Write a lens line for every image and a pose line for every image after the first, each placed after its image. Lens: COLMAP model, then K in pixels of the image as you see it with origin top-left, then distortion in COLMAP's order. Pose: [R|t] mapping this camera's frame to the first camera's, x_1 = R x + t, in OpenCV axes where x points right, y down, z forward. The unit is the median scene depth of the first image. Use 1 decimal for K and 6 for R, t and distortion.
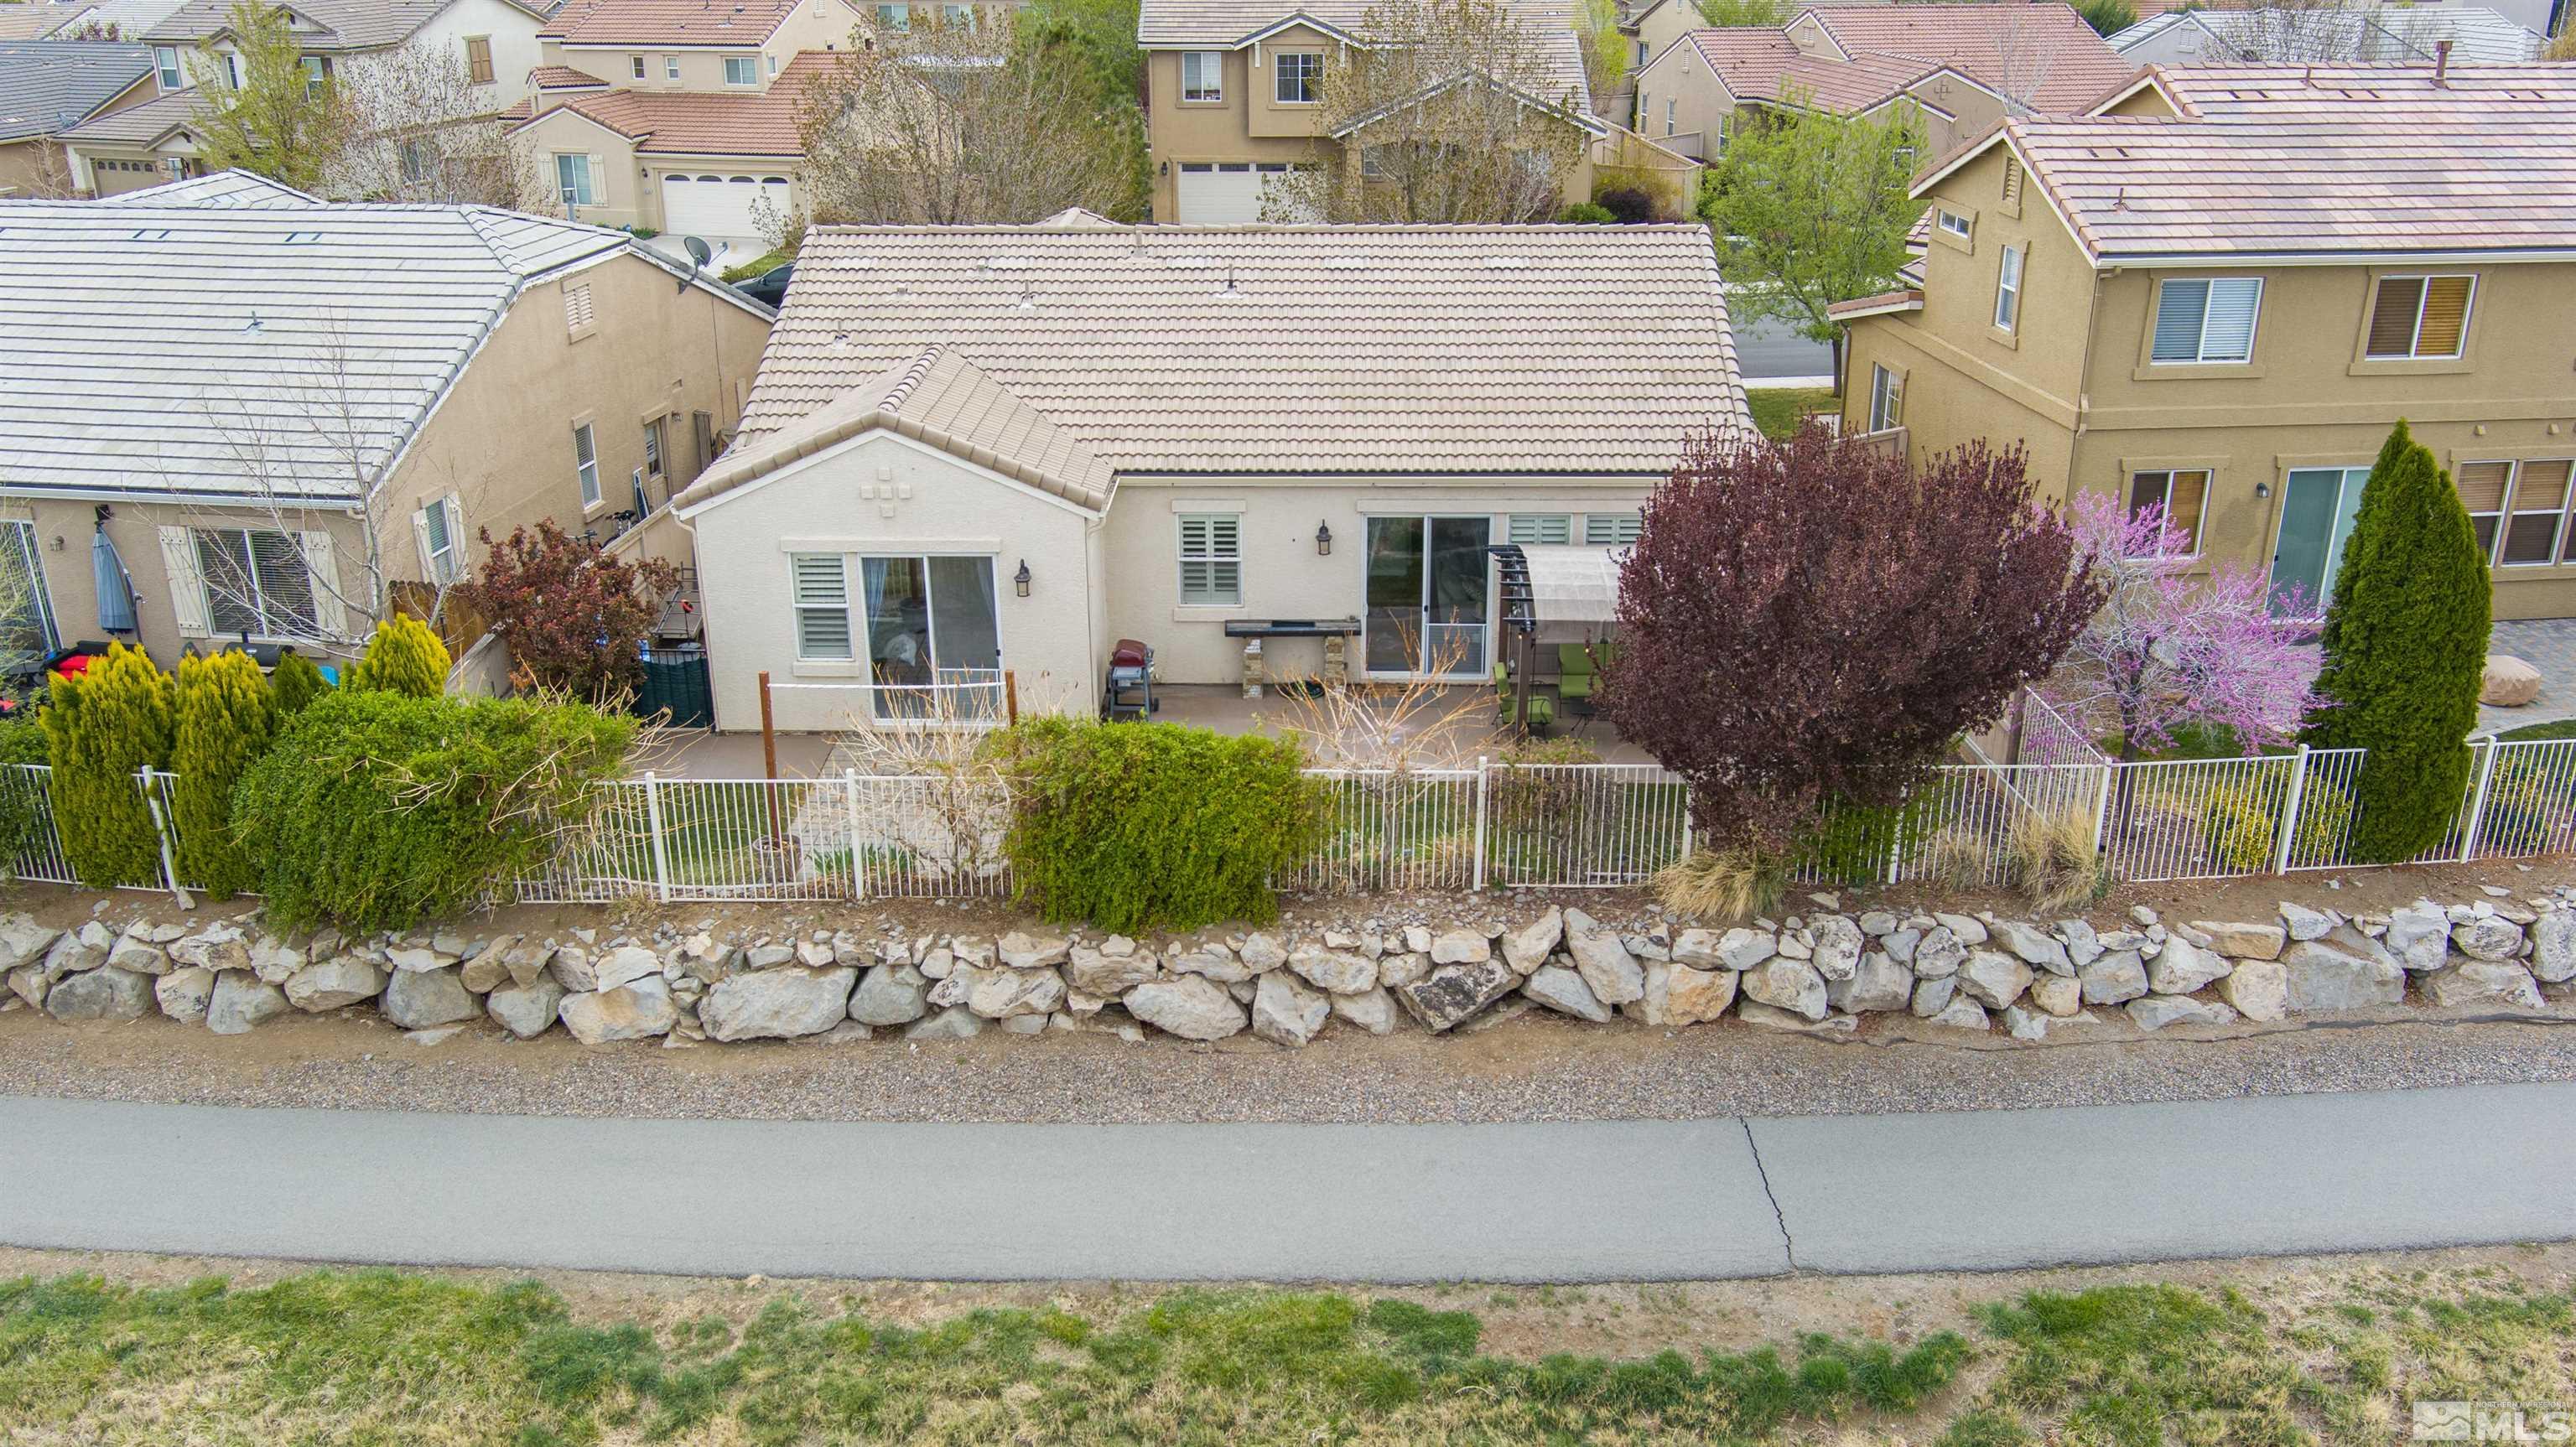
lens RADIAL K [[2121.0, 0, 1288.0], [0, 2121.0, 723.5], [0, 0, 1]] dist [-0.046250, -0.001196]
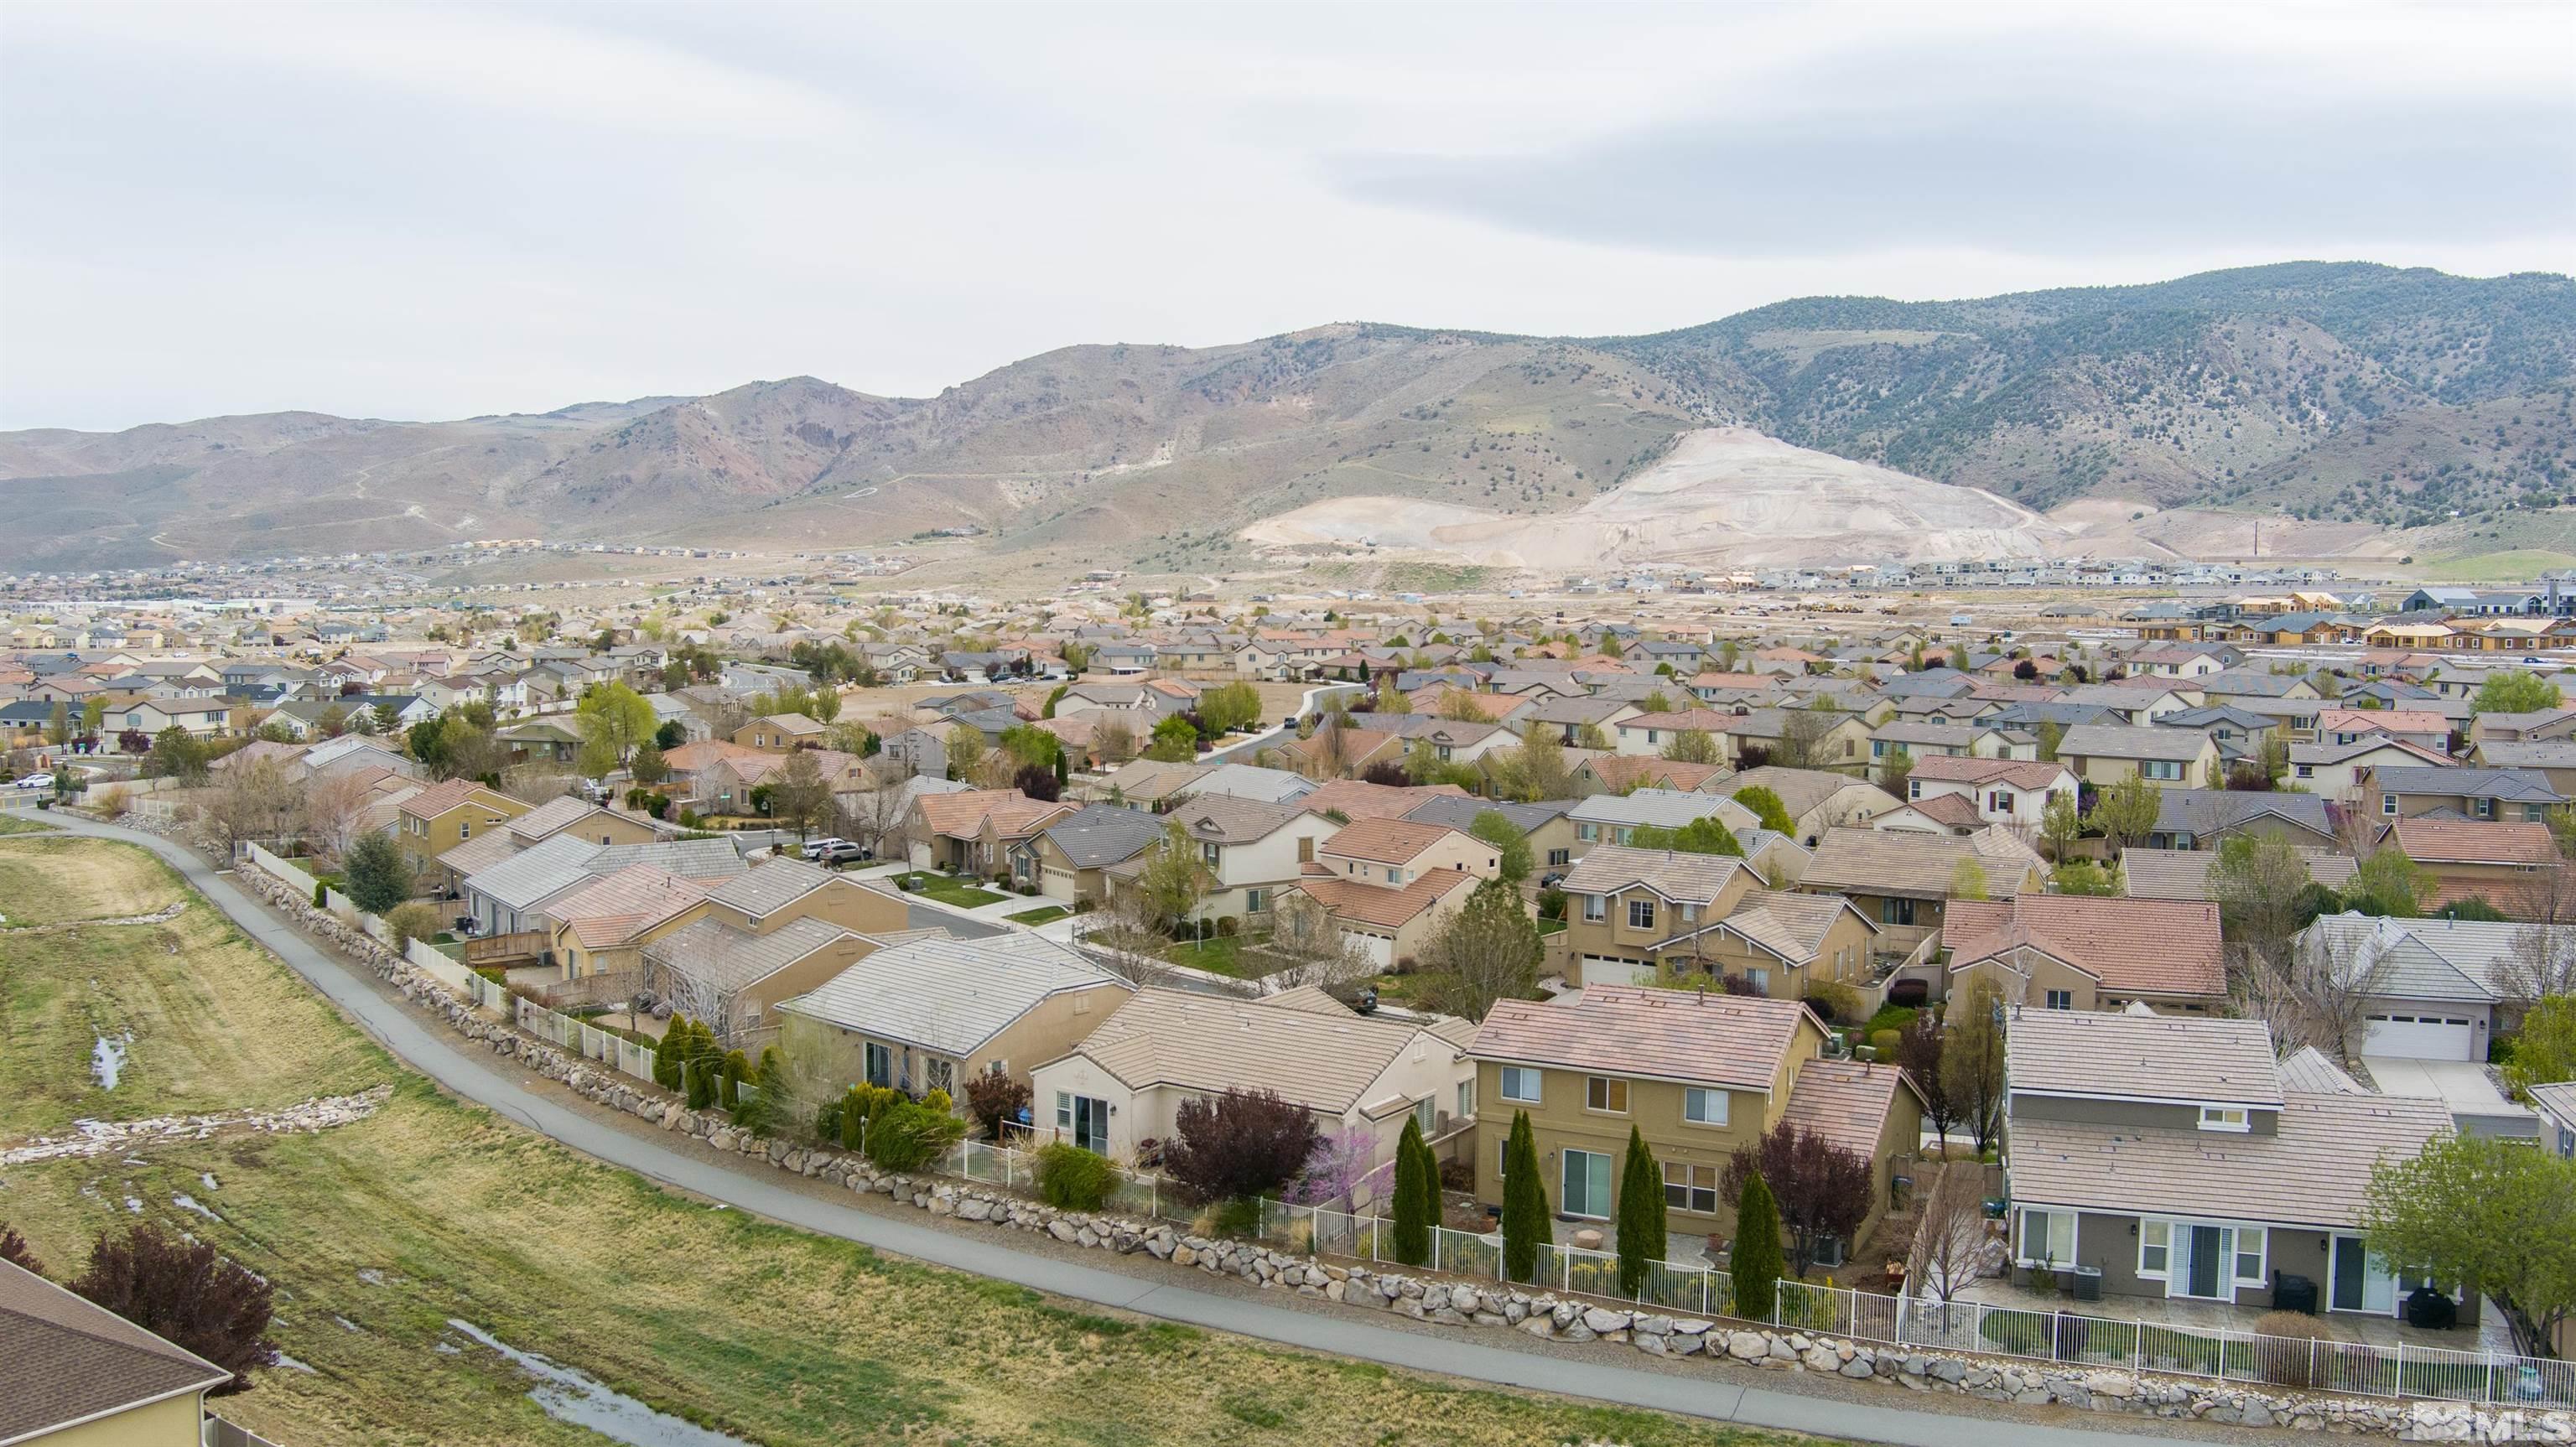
lens RADIAL K [[2121.0, 0, 1288.0], [0, 2121.0, 723.5], [0, 0, 1]] dist [-0.046250, -0.001196]
pose [[0.838082, 0.050836, -0.543171, 2.028899], [-0.214902, 0.945908, -0.243053, 0.108868], [0.501434, 0.320427, 0.803673, -1.787227]]
